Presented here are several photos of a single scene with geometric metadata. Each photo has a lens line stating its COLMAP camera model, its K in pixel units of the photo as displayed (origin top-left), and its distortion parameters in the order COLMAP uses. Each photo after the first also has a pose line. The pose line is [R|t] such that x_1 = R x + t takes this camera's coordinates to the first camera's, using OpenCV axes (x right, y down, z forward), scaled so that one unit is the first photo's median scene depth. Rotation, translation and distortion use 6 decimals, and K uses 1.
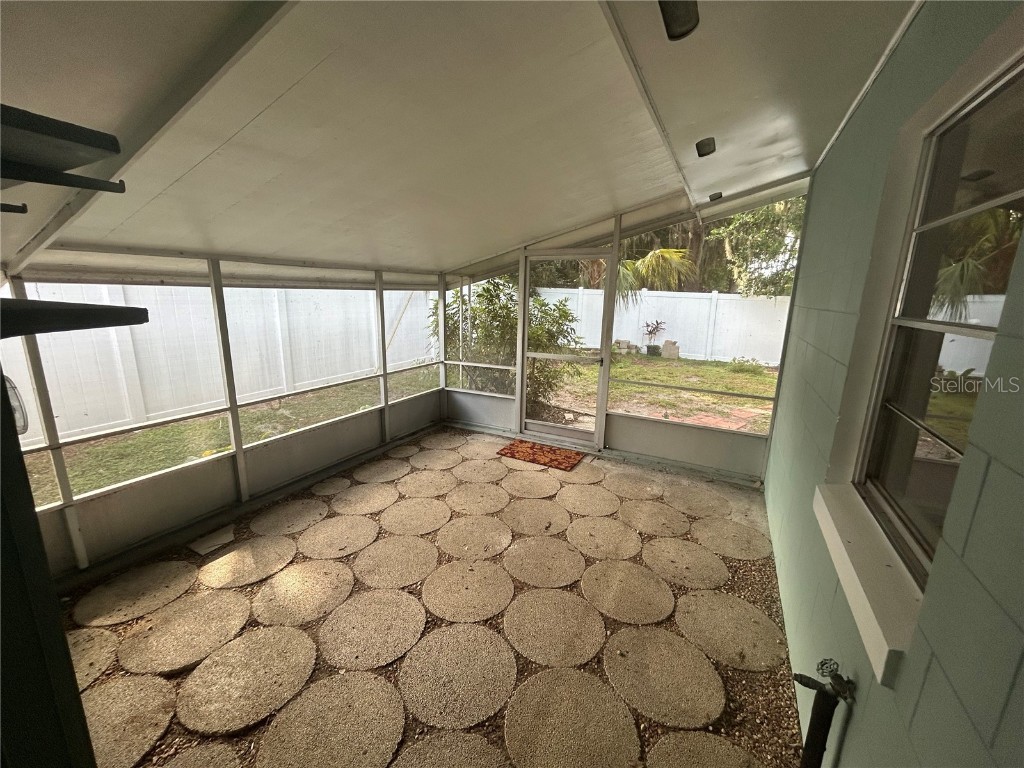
lens RADIAL K [[412.8, 0, 509.4], [0, 412.8, 383.8], [0, 0, 1]] dist [0.000311, -0.000012]
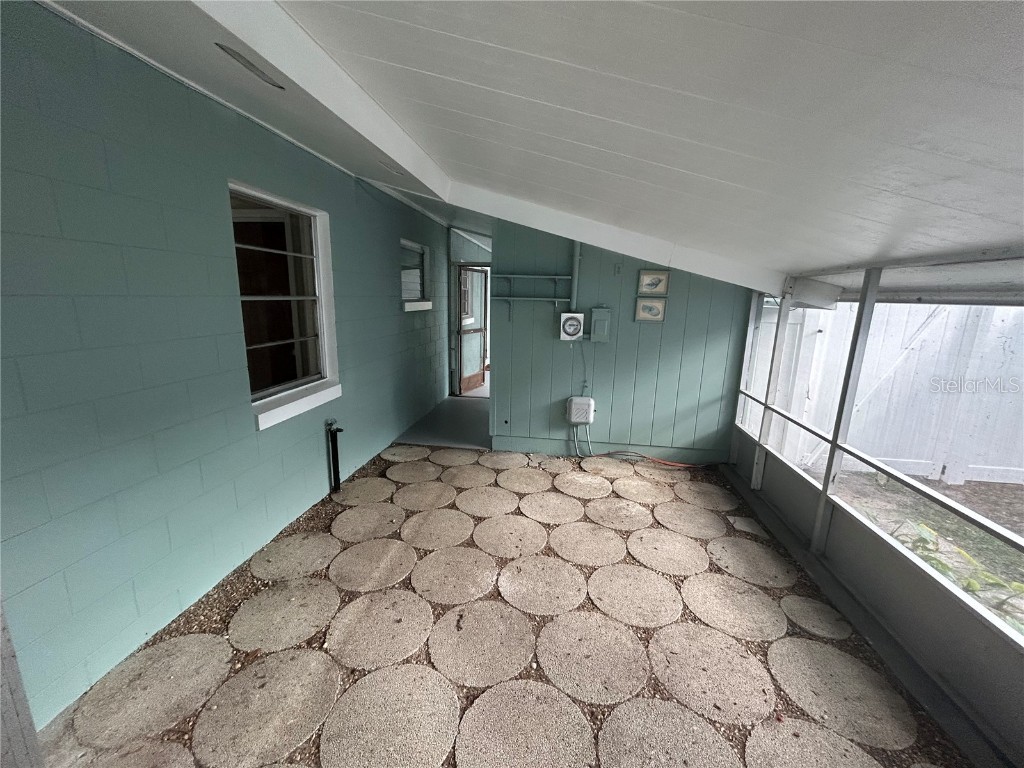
lens RADIAL K [[412.8, 0, 509.4], [0, 412.8, 383.8], [0, 0, 1]] dist [0.000311, -0.000012]
pose [[-0.938520, 0.029133, -0.343993, 0.257742], [-0.115330, 0.912727, 0.391954, -0.326526], [0.325391, 0.407529, -0.853253, 1.534921]]
